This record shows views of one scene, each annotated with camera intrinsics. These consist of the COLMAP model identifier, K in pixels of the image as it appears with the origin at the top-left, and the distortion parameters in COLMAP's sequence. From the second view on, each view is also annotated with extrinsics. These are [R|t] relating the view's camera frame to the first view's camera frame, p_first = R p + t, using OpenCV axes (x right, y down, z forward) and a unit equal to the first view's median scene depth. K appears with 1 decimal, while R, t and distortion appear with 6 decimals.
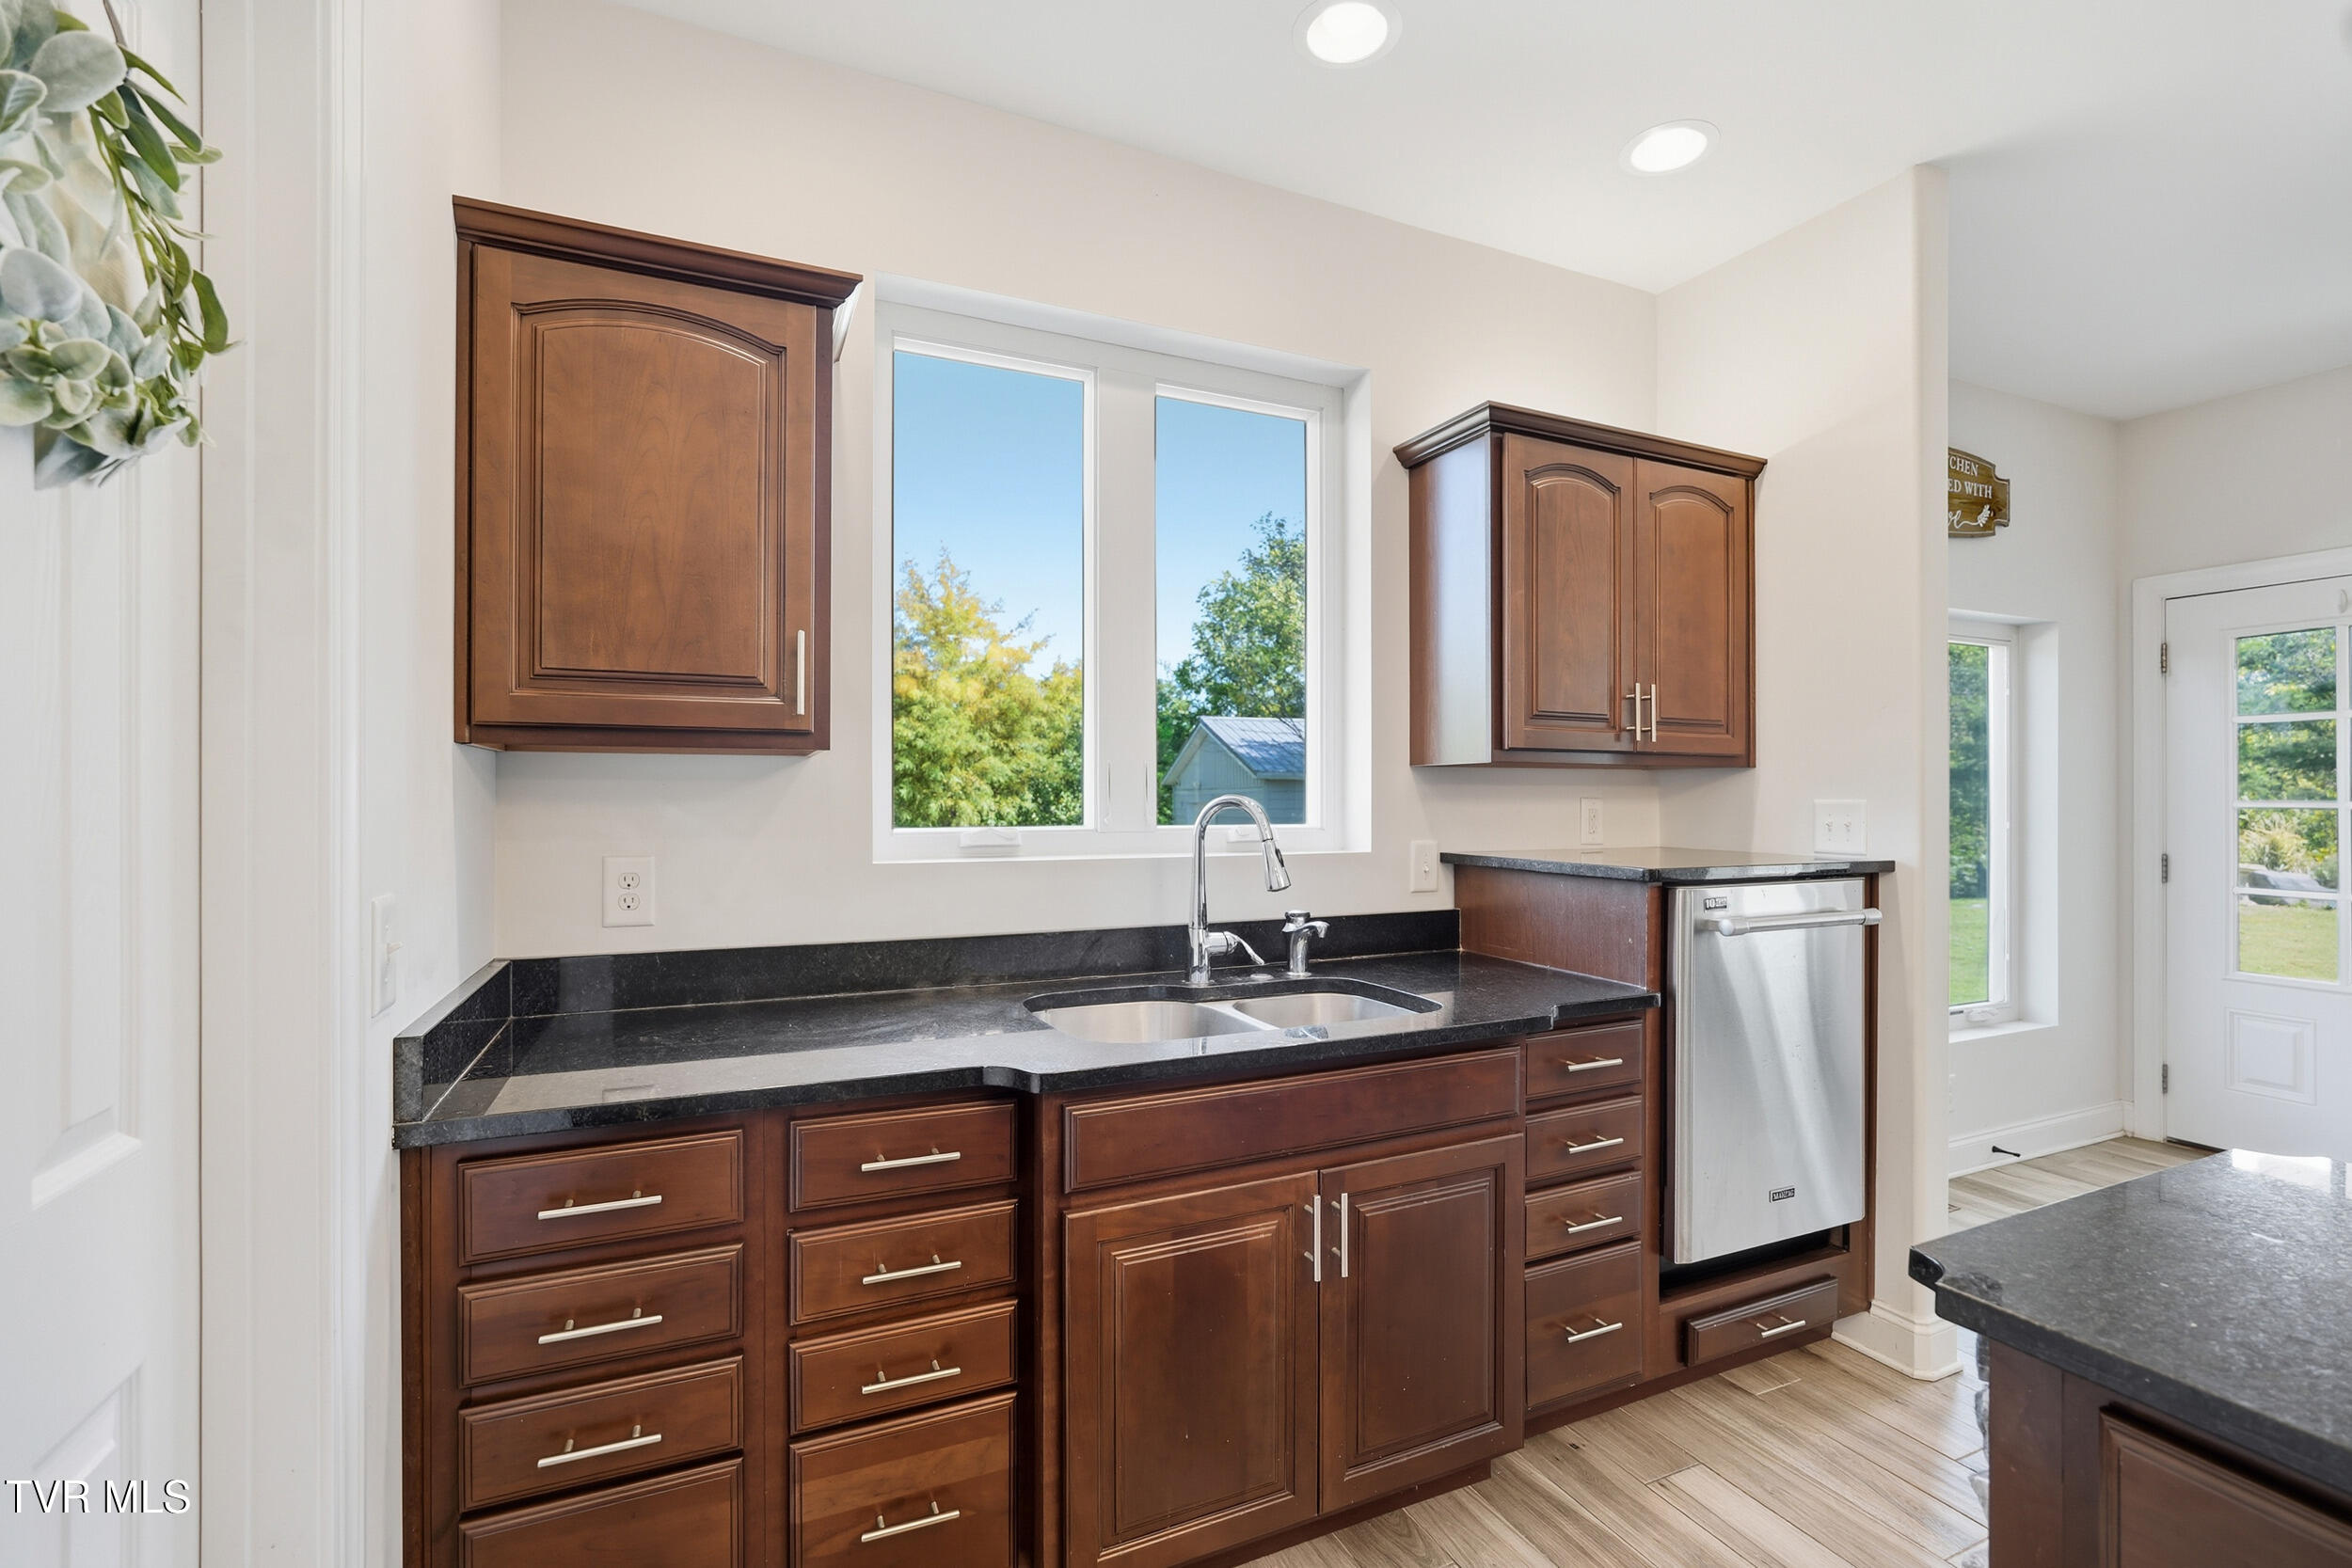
lens RADIAL K [[1034.4, 0, 1176.0], [0, 1034.4, 784.0], [0, 0, 1]] dist [0.002025, 0.000212]
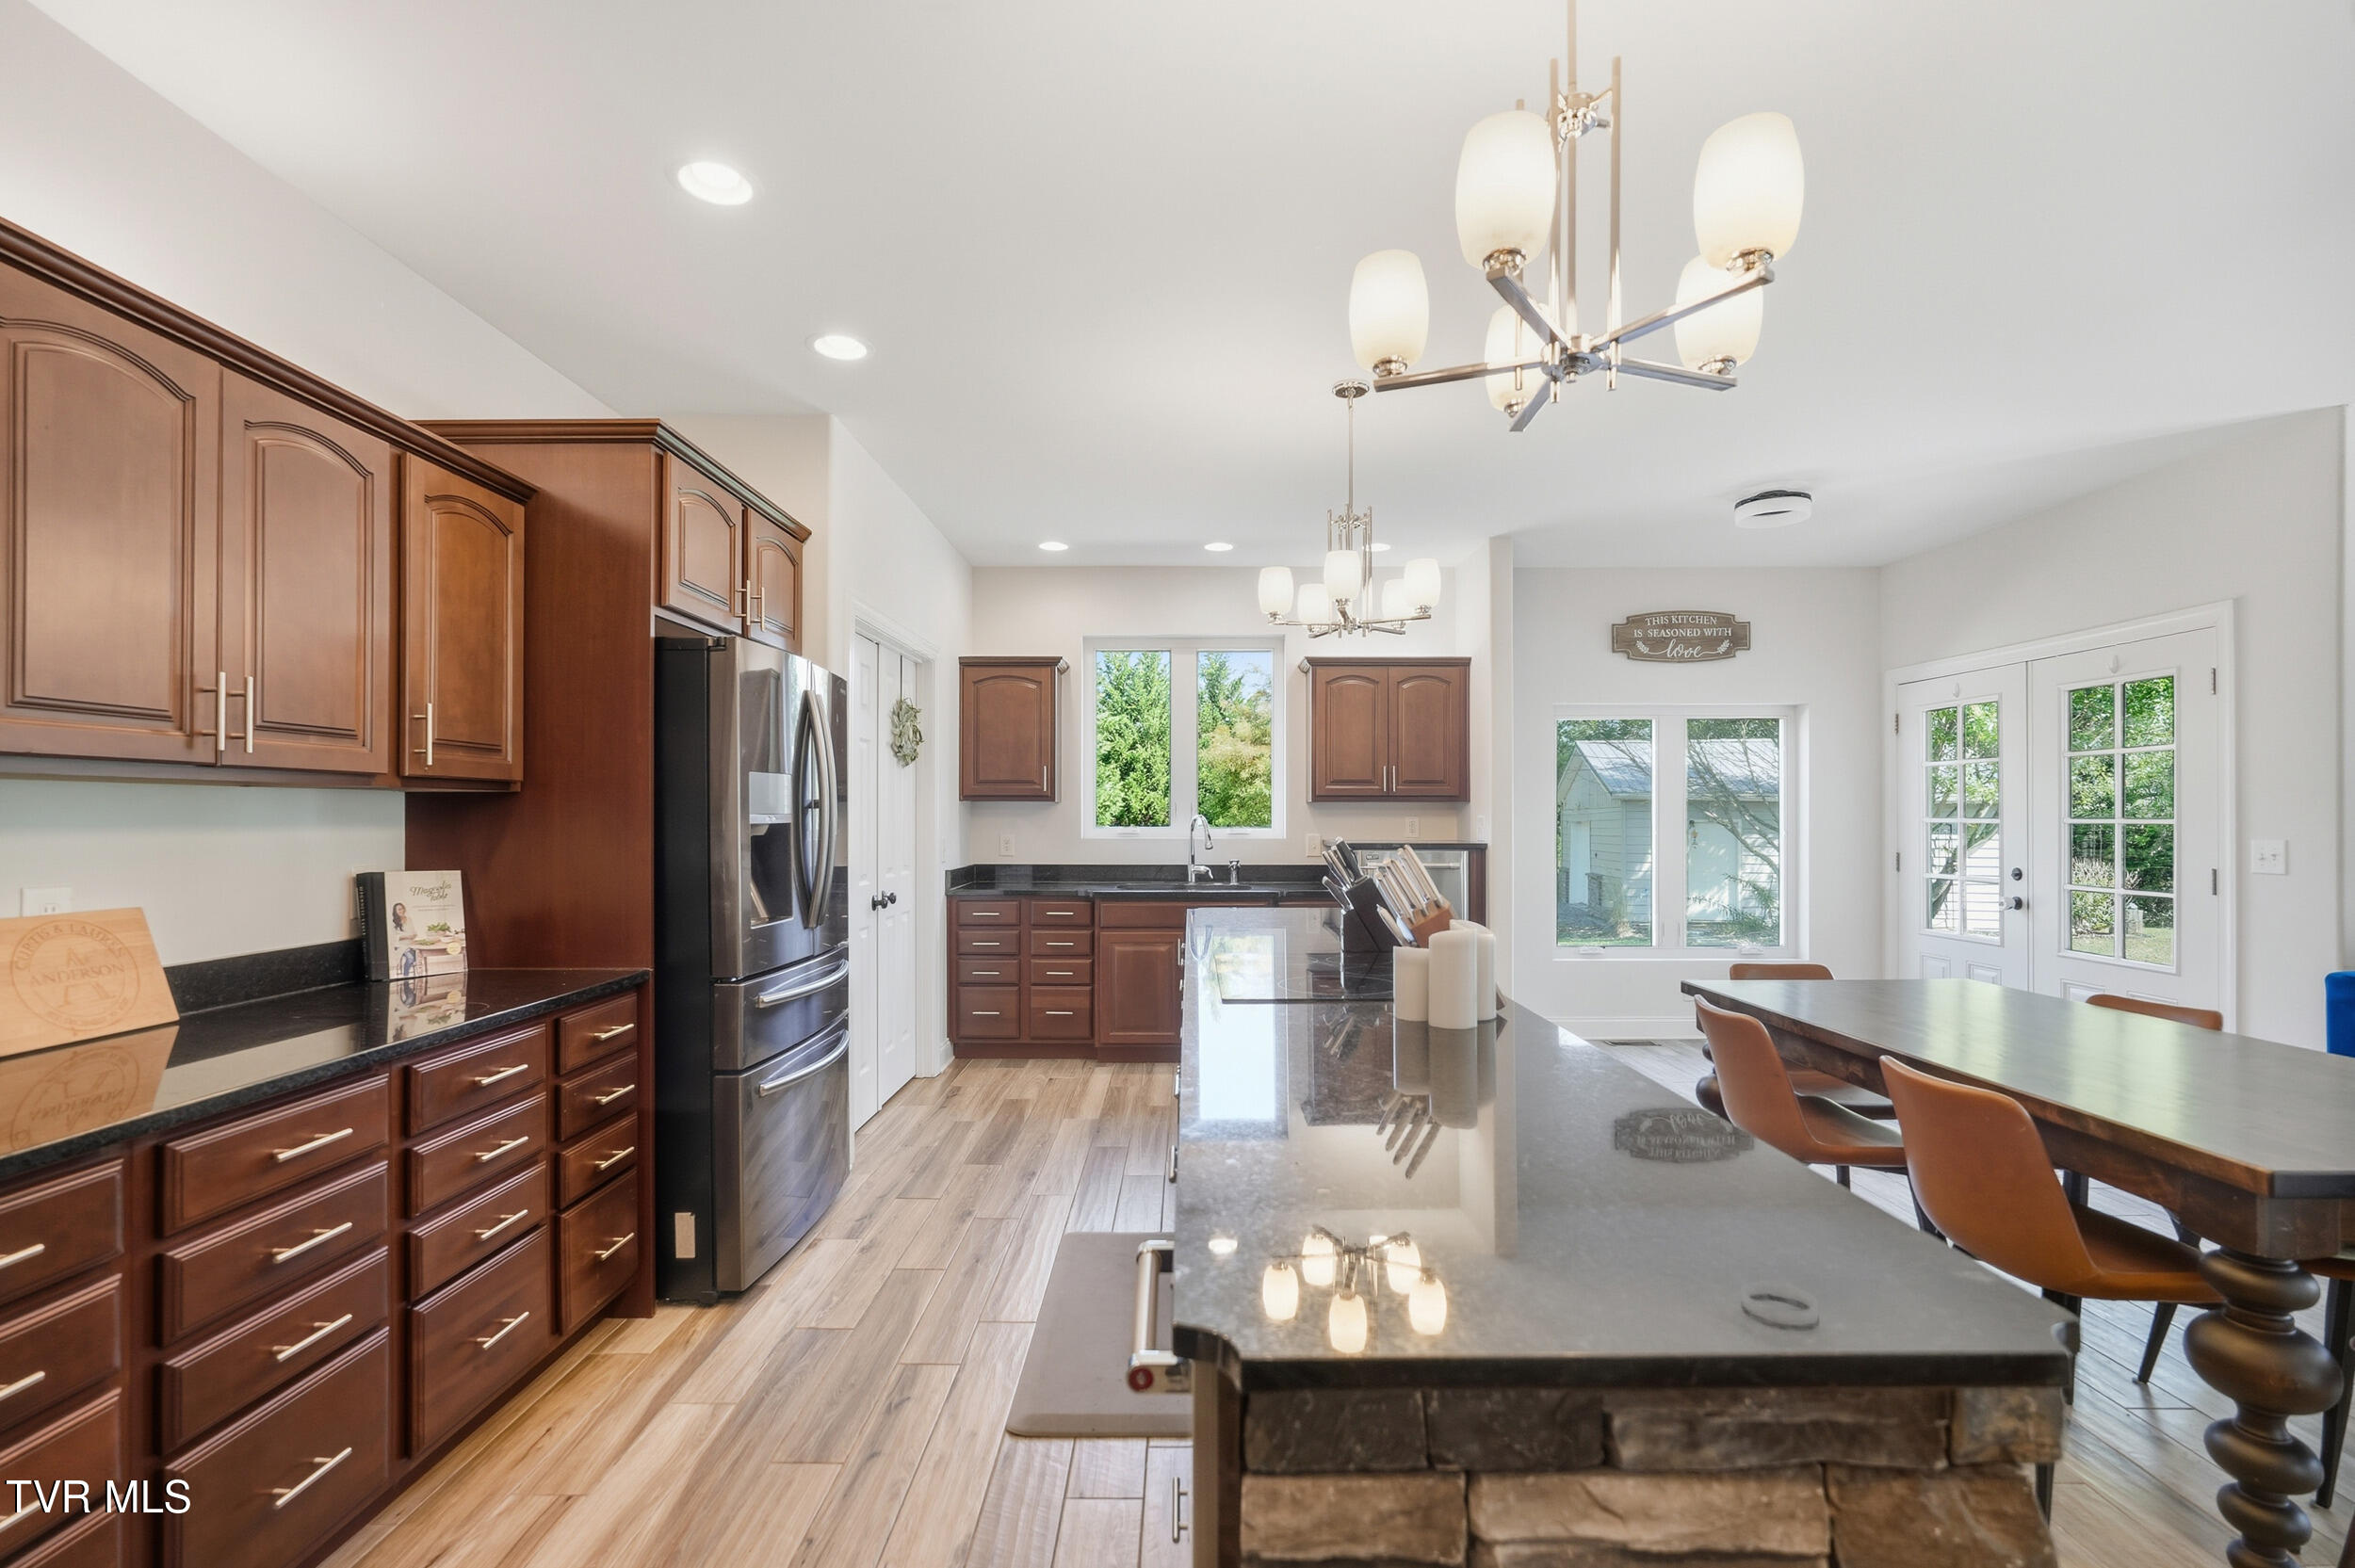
lens RADIAL K [[1035.7, 0, 1177.5], [0, 1035.7, 784.0], [0, 0, 1]] dist [0.002025, 0.000212]
pose [[0.904441, -0.013500, -0.426385, 1.424413], [0.005298, 0.999778, -0.020416, -0.017913], [0.426566, 0.016206, 0.904311, -1.812278]]
